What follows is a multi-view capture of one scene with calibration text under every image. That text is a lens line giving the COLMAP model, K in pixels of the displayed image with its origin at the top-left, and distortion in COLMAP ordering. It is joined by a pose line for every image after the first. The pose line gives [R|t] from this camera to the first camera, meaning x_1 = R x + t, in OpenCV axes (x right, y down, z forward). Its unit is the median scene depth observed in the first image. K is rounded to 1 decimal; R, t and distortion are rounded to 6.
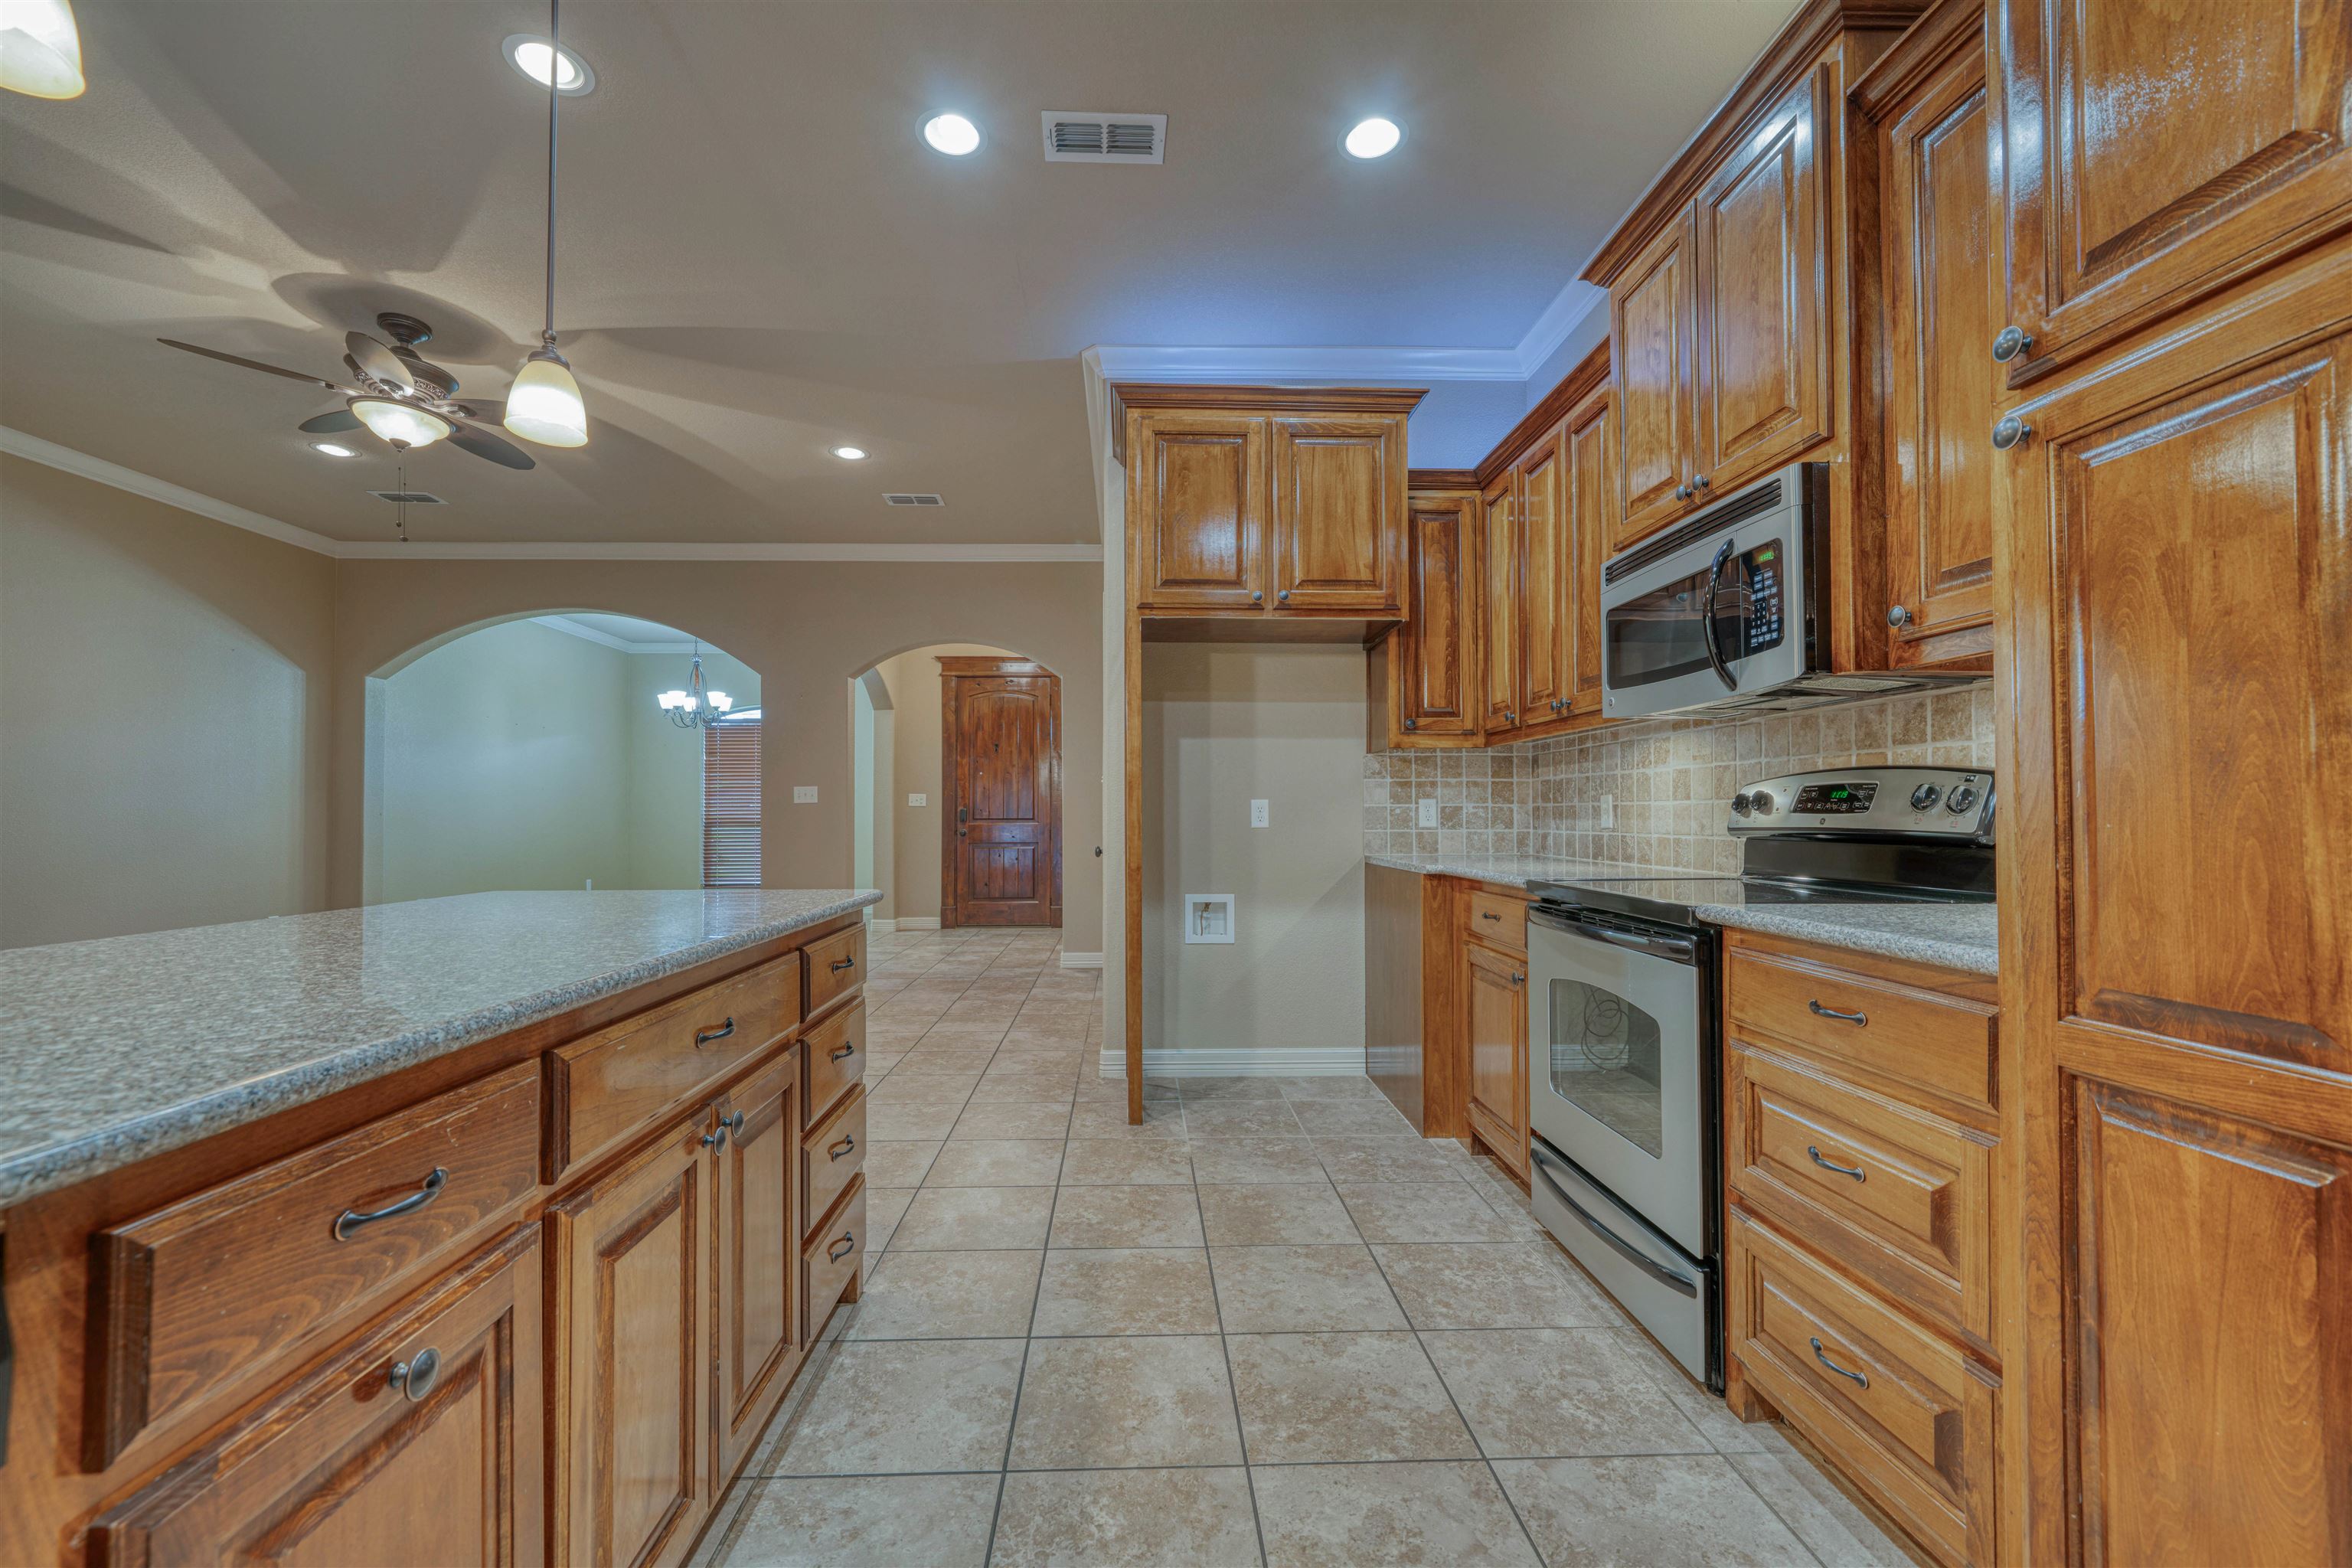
lens RADIAL K [[956.1, 0, 1166.9], [0, 956.1, 798.6], [0, 0, 1]] dist [-0.000581, -0.000024]
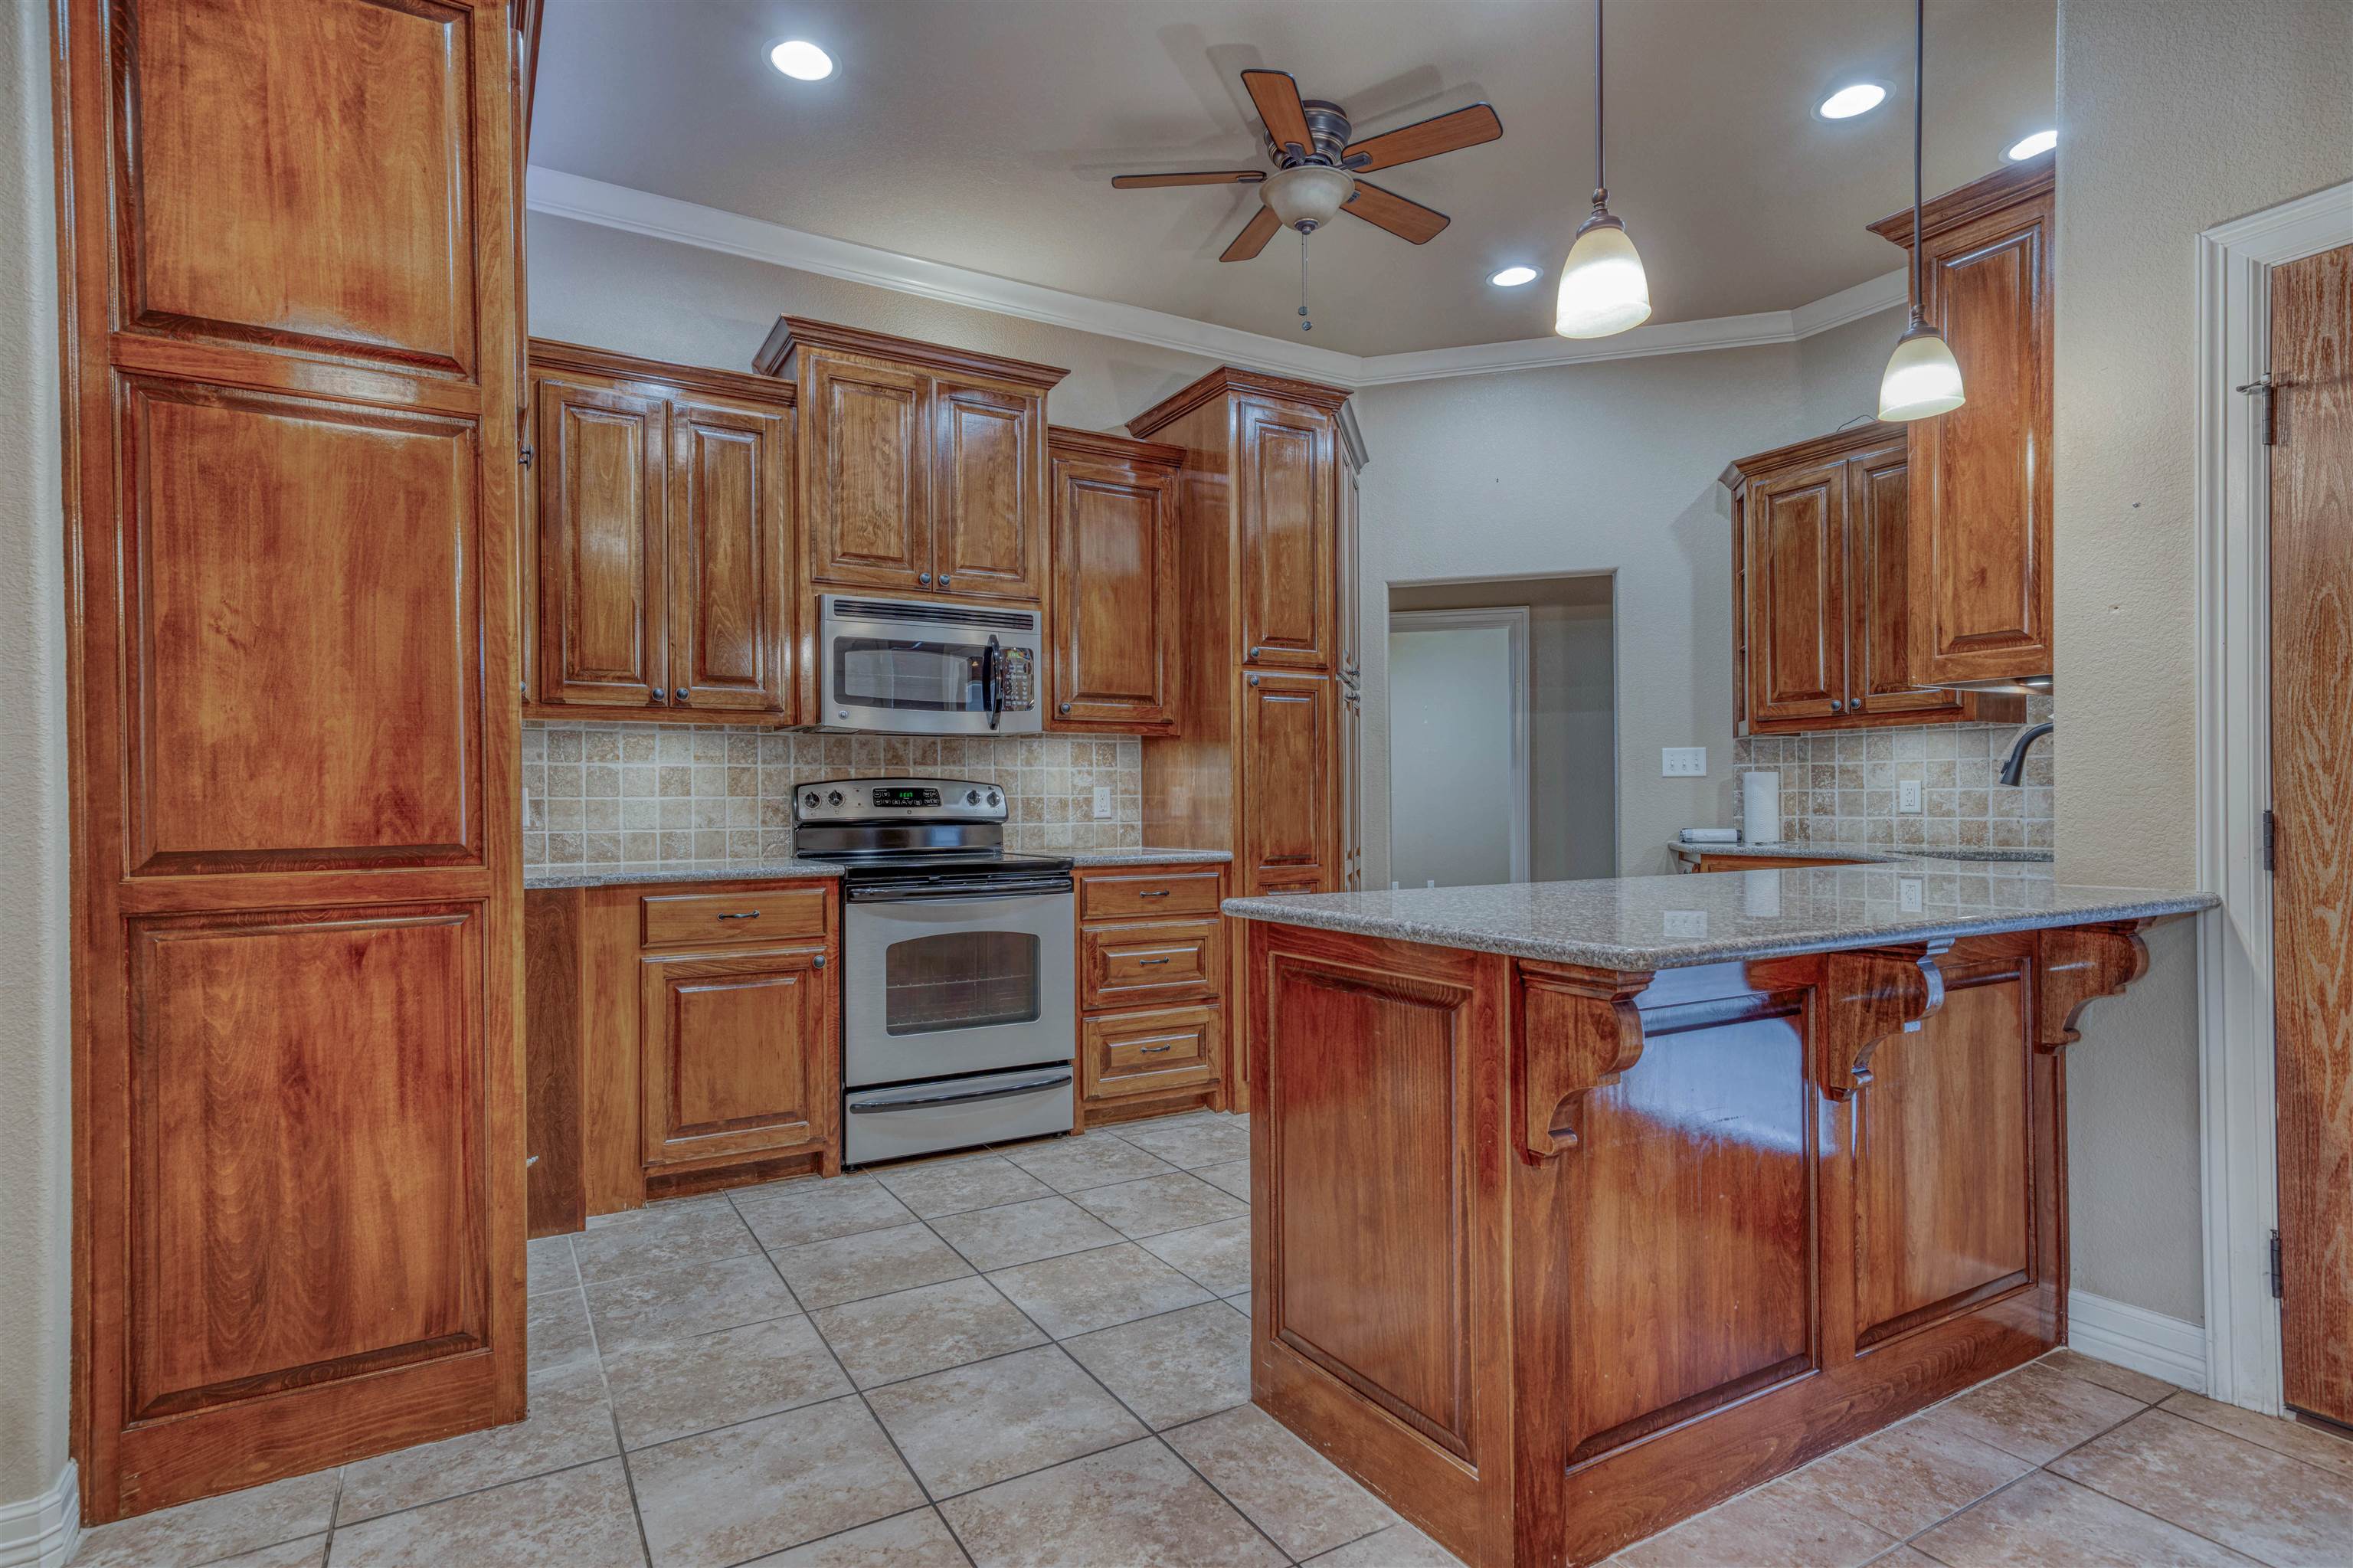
lens RADIAL K [[1174.6, 0, 1148.0], [0, 1174.6, 800.8], [0, 0, 1]] dist [0.016590, 0.000253]
pose [[-0.468107, 0.007217, 0.883642, -1.255788], [-0.006633, 0.999910, -0.011680, 0.027113], [-0.883647, -0.011329, -0.468017, 1.673732]]
